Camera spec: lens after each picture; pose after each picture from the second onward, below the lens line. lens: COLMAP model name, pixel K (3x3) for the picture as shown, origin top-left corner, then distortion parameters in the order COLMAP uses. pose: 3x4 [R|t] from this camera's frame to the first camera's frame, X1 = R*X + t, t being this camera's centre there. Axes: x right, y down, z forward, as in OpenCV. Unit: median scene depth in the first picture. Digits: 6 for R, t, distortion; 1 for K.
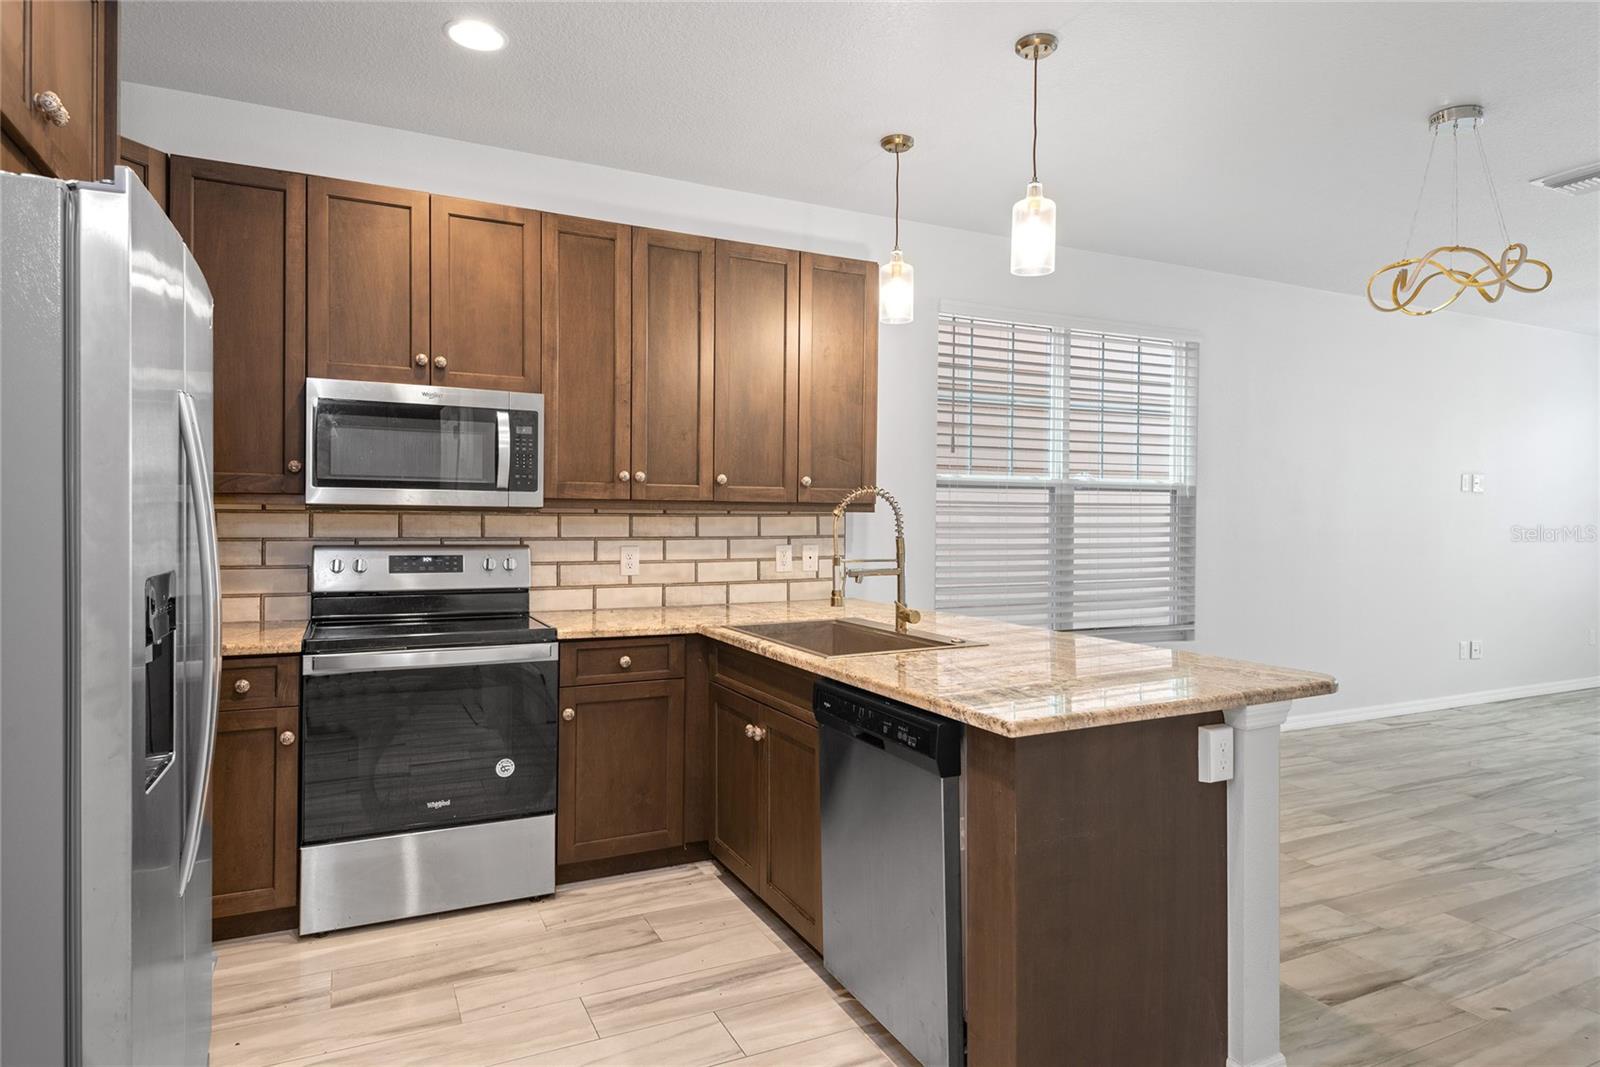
lens RADIAL K [[931.4, 0, 791.5], [0, 931.4, 519.2], [0, 0, 1]] dist [0.019907, -0.015370]
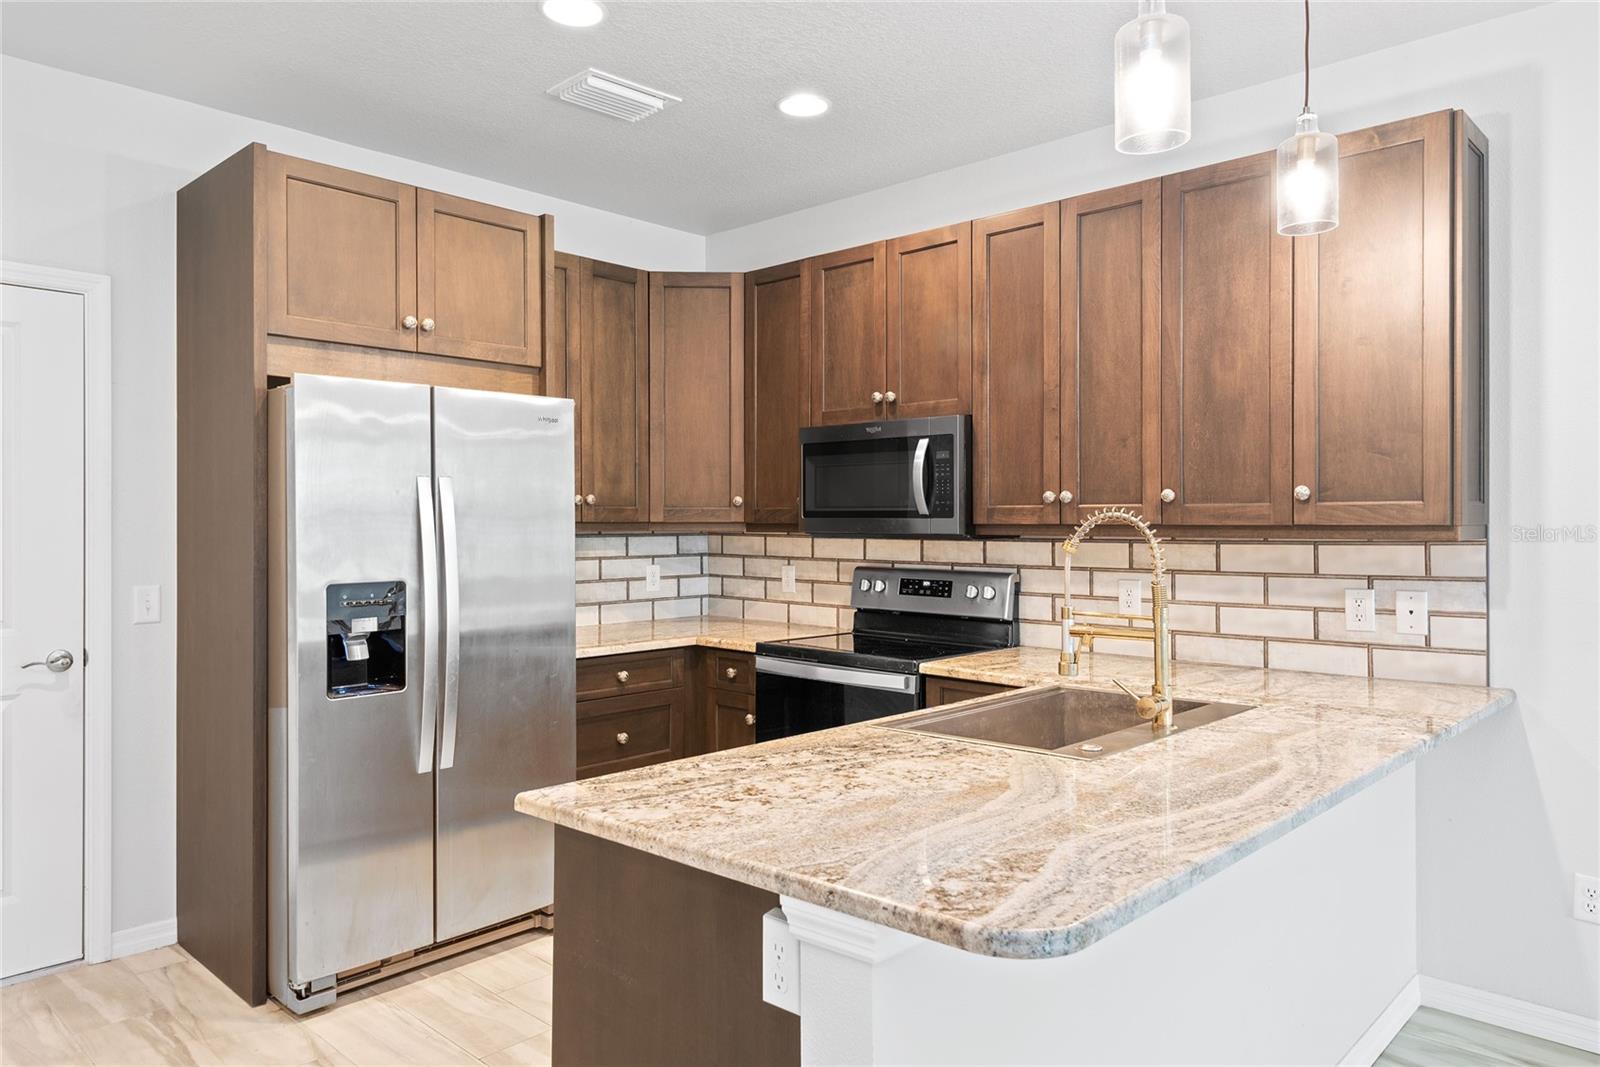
lens RADIAL K [[1049.1, 0, 806.3], [0, 1049.1, 520.8], [0, 0, 1]] dist [0.022356, -0.012509]
pose [[0.358448, -0.008650, -0.933510, 0.598478], [0.001042, 0.999960, -0.008865, -0.015282], [0.933549, 0.002205, 0.358443, 0.420598]]
